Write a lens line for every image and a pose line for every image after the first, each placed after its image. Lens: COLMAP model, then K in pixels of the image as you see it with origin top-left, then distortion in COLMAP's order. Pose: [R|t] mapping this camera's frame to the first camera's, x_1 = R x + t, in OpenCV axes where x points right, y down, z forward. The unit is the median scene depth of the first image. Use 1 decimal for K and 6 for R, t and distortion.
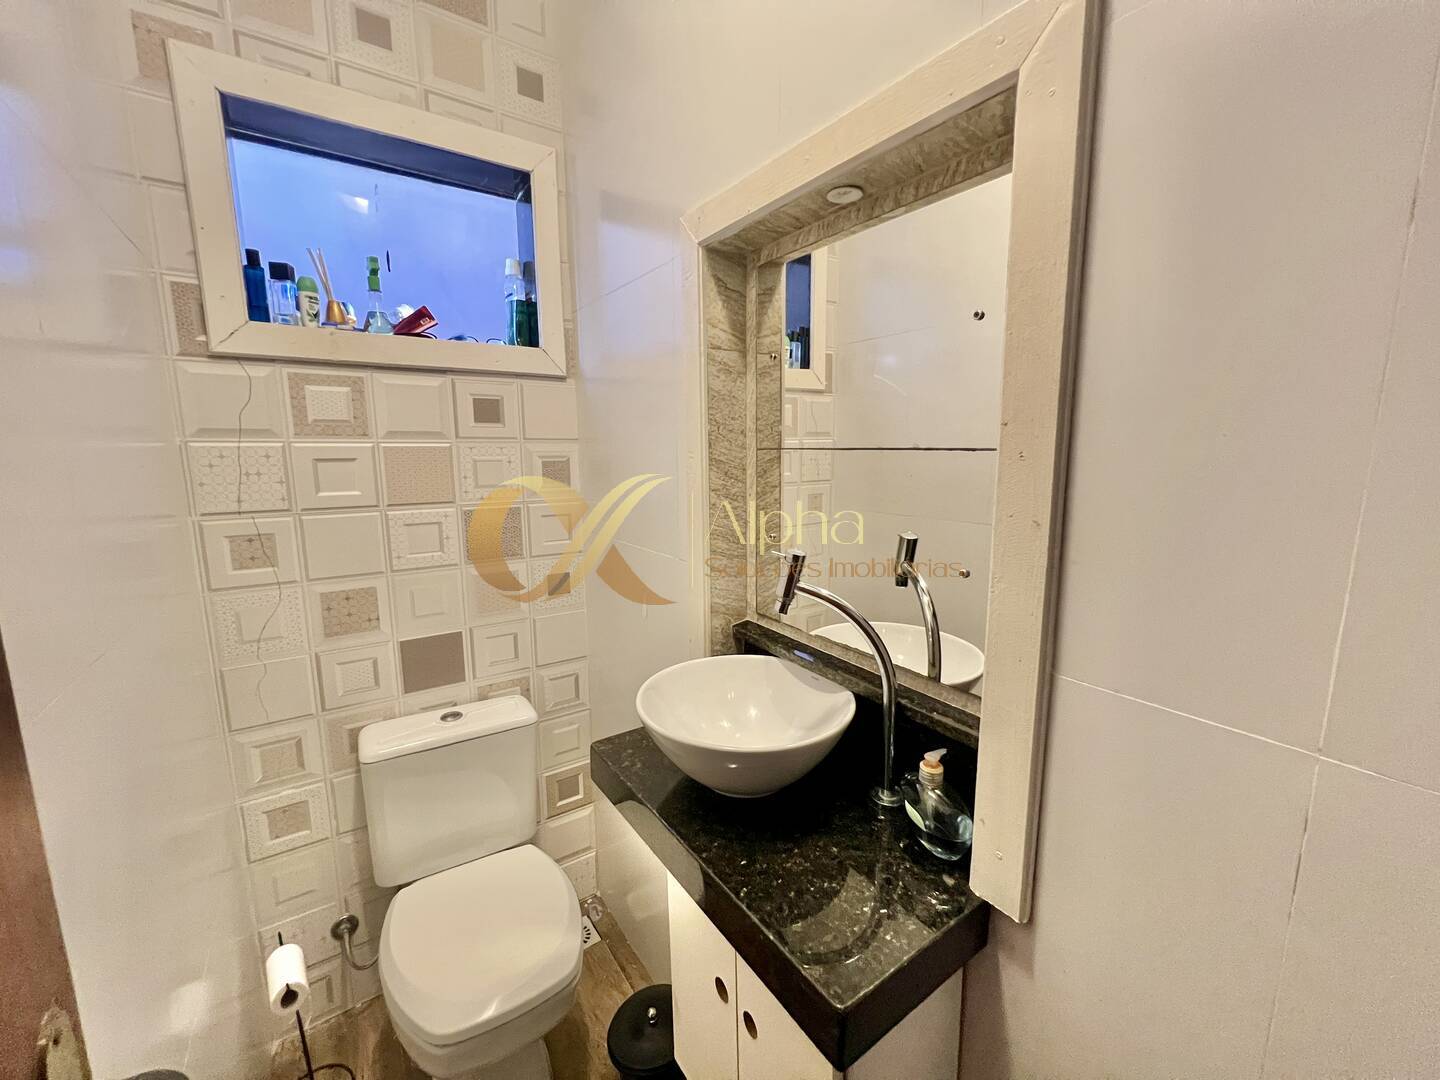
lens RADIAL K [[575.8, 0, 717.9], [0, 575.8, 539.8], [0, 0, 1]] dist [-0.002295, 0.000617]
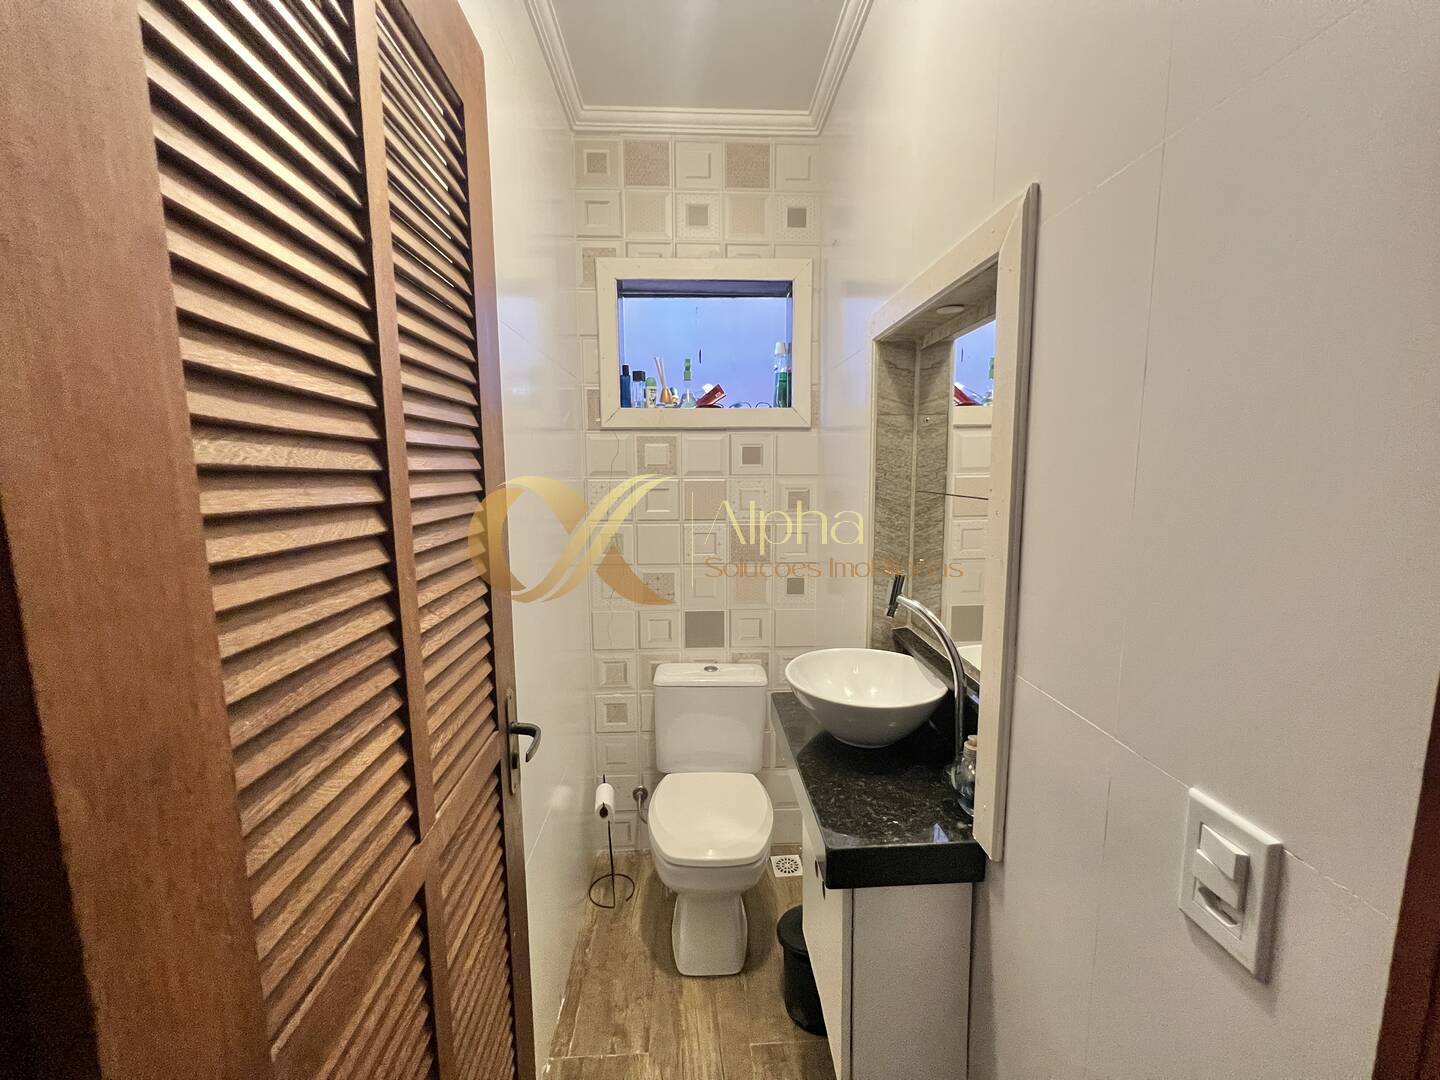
lens RADIAL K [[575.8, 0, 719.0], [0, 575.8, 538.1], [0, 0, 1]] dist [-0.002295, 0.000617]
pose [[0.850140, 0.065280, -0.522494, 0.312470], [-0.080773, 0.996709, -0.006896, -0.009948], [0.520324, 0.048066, 0.852615, -0.251235]]
